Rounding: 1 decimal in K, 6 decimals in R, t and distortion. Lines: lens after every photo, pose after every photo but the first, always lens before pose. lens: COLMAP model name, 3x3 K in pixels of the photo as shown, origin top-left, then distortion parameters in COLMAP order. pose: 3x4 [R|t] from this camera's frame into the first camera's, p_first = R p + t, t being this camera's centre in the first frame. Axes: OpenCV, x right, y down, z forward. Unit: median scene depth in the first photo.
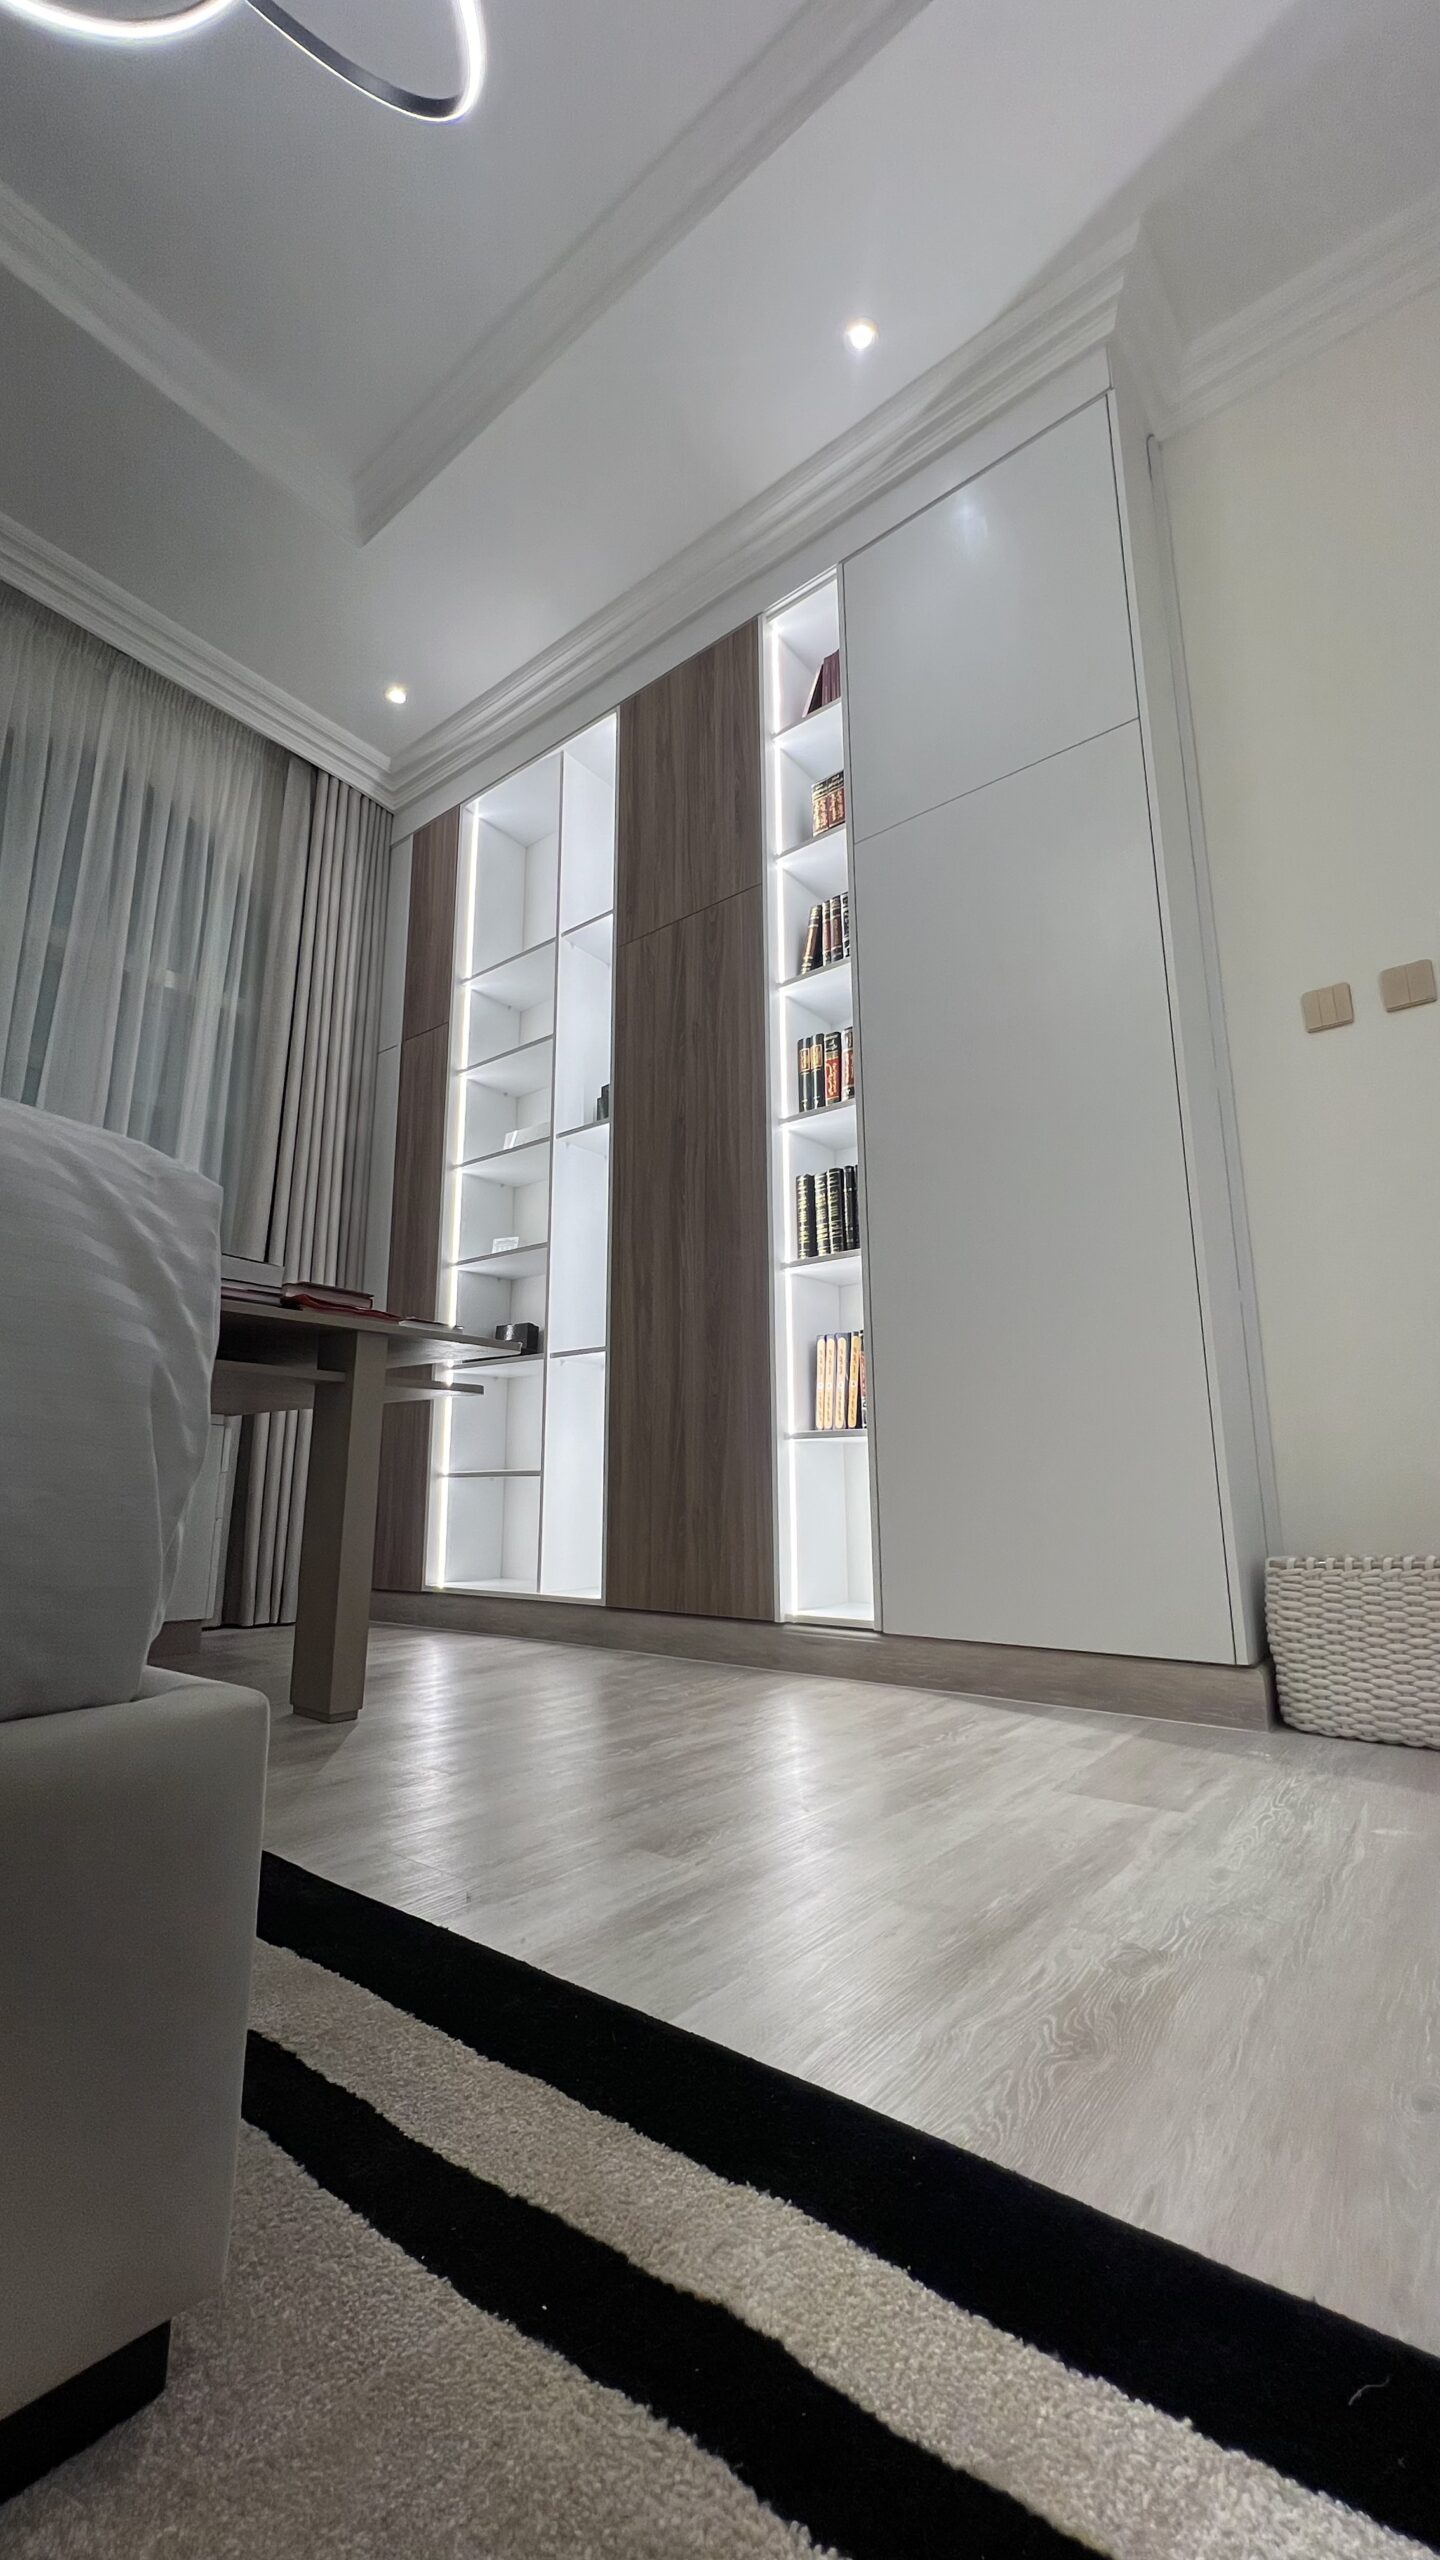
lens RADIAL K [[1023.6, 0, 720.0], [0, 1023.6, 1280.0], [0, 0, 1]] dist [-0.000923, -0.000041]
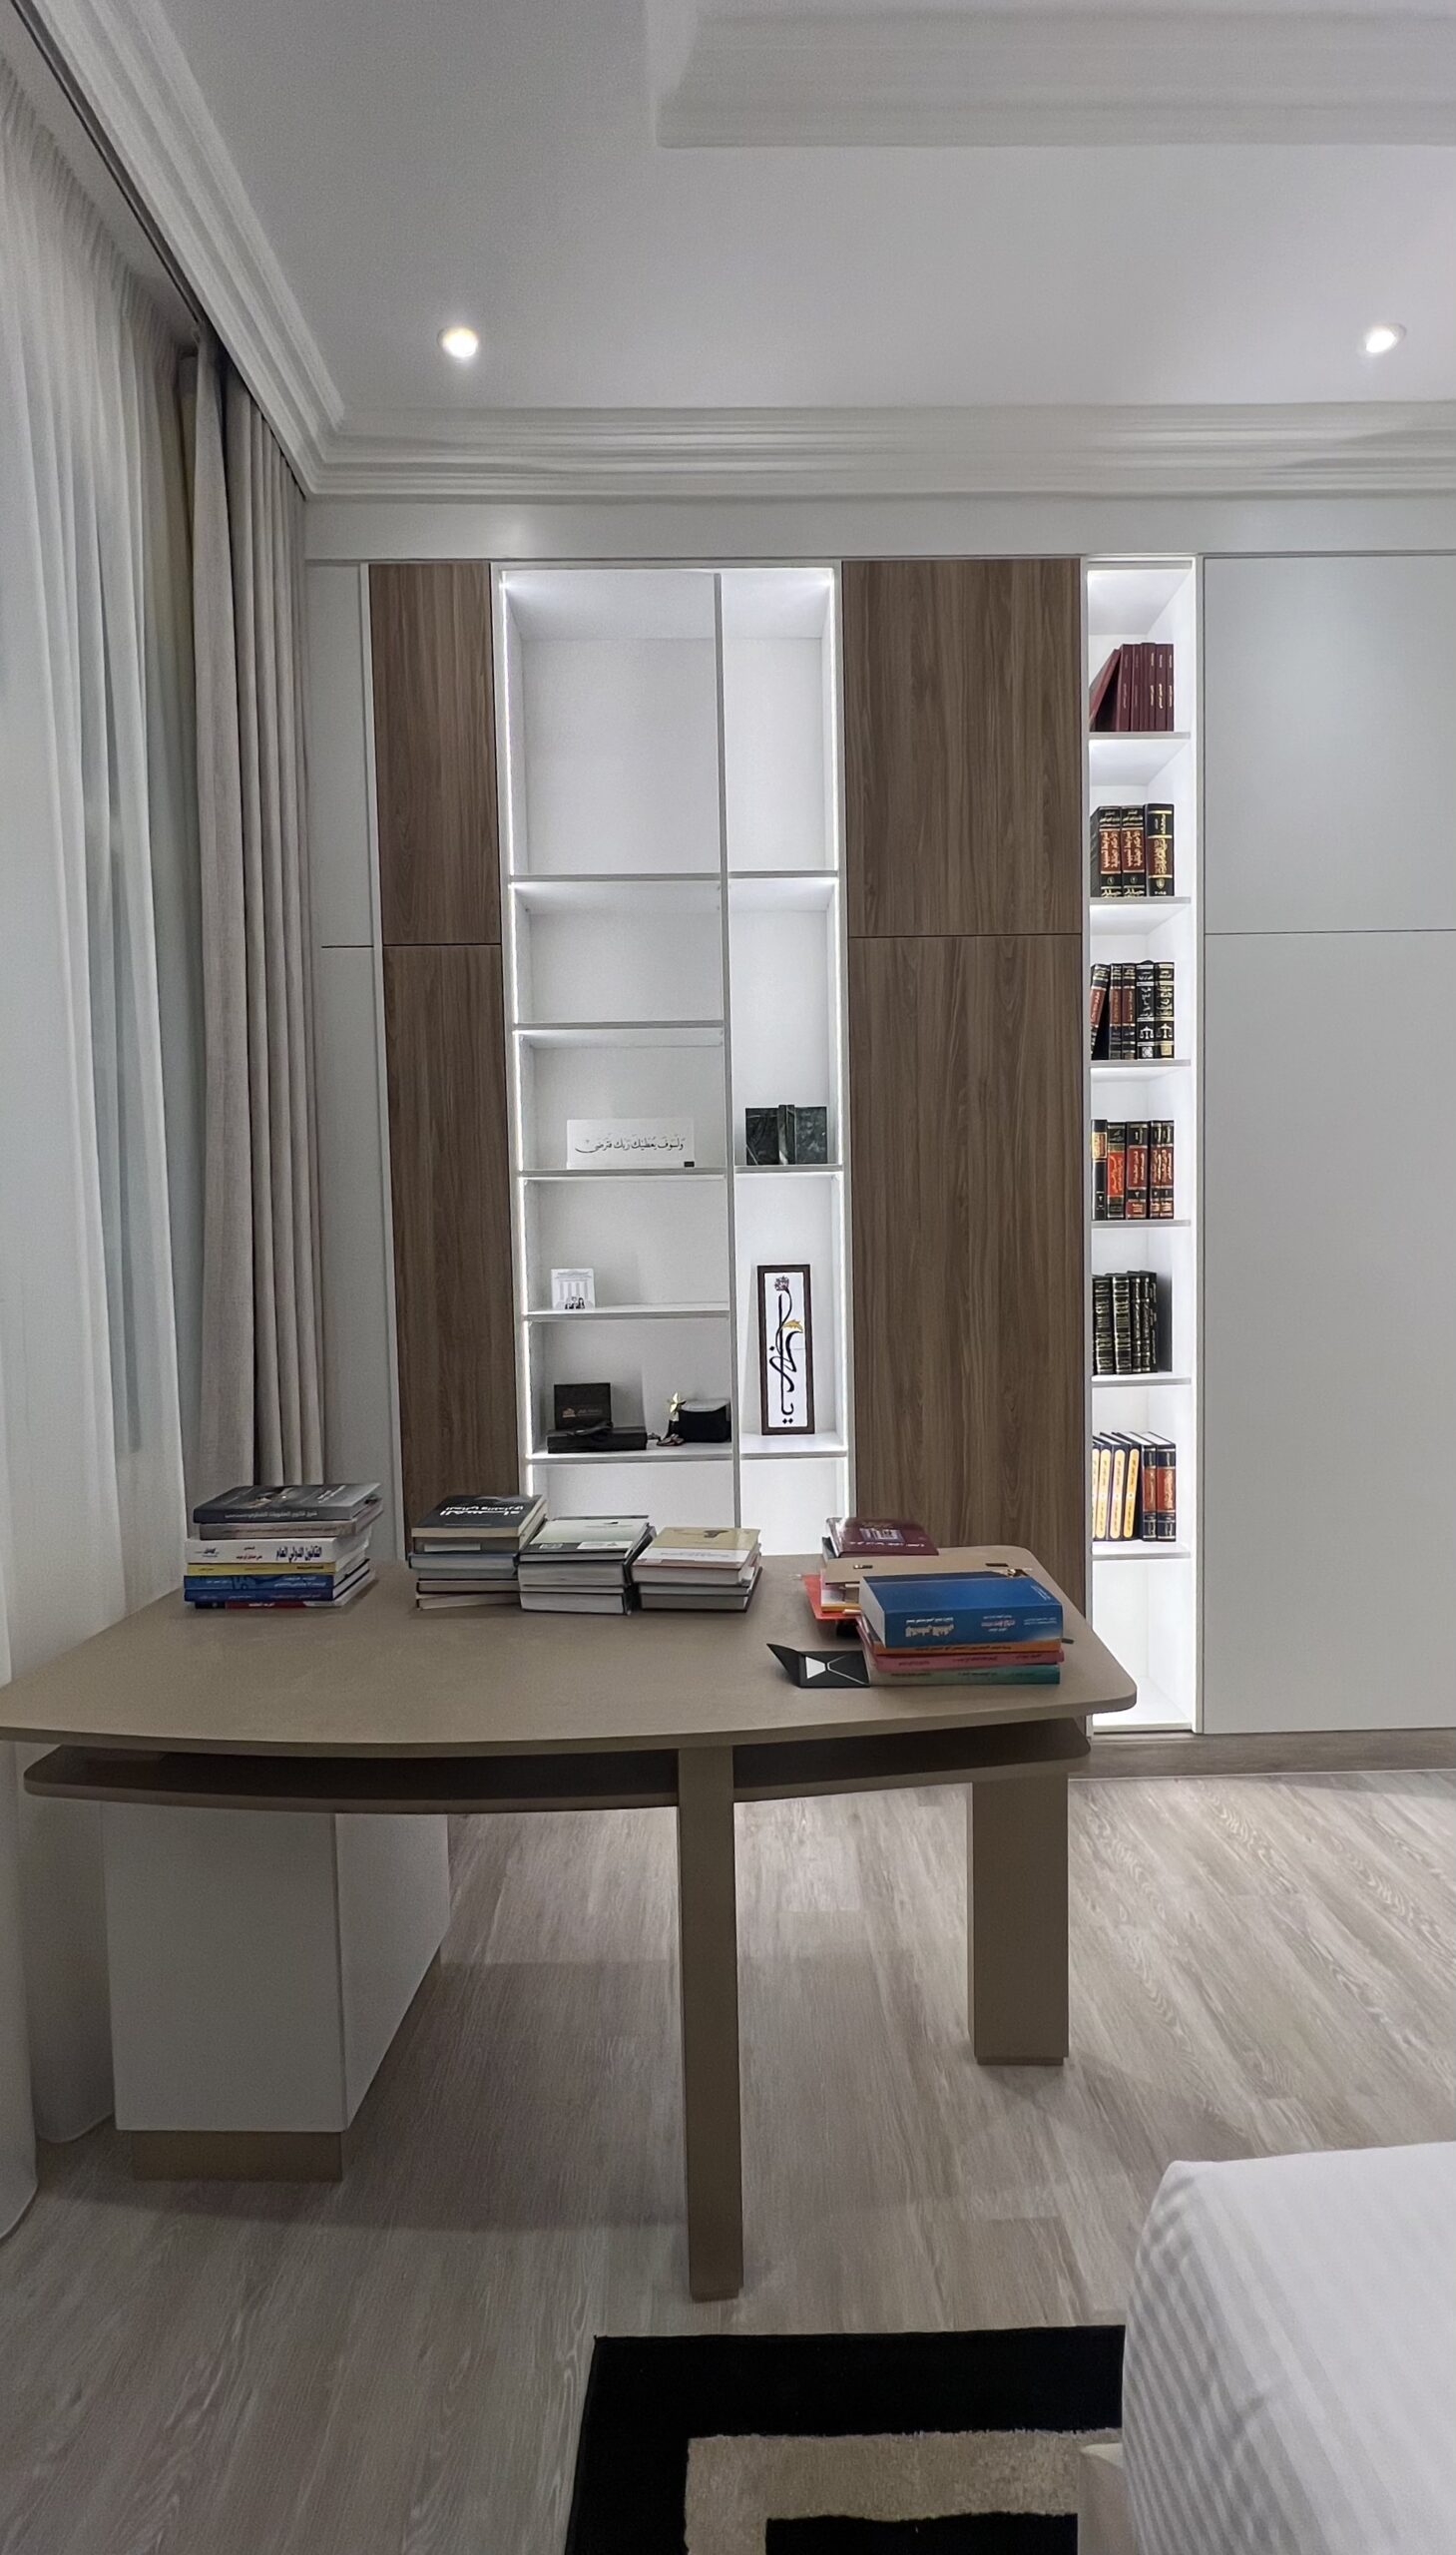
lens RADIAL K [[1078.6, 0, 761.1], [0, 1078.6, 1294.4], [0, 0, 1]] dist [0.003167, 0.000520]
pose [[0.780383, -0.043602, 0.623780, -0.711248], [-0.108932, 0.972832, 0.204281, -0.237859], [-0.615741, -0.227367, 0.754432, 0.393735]]
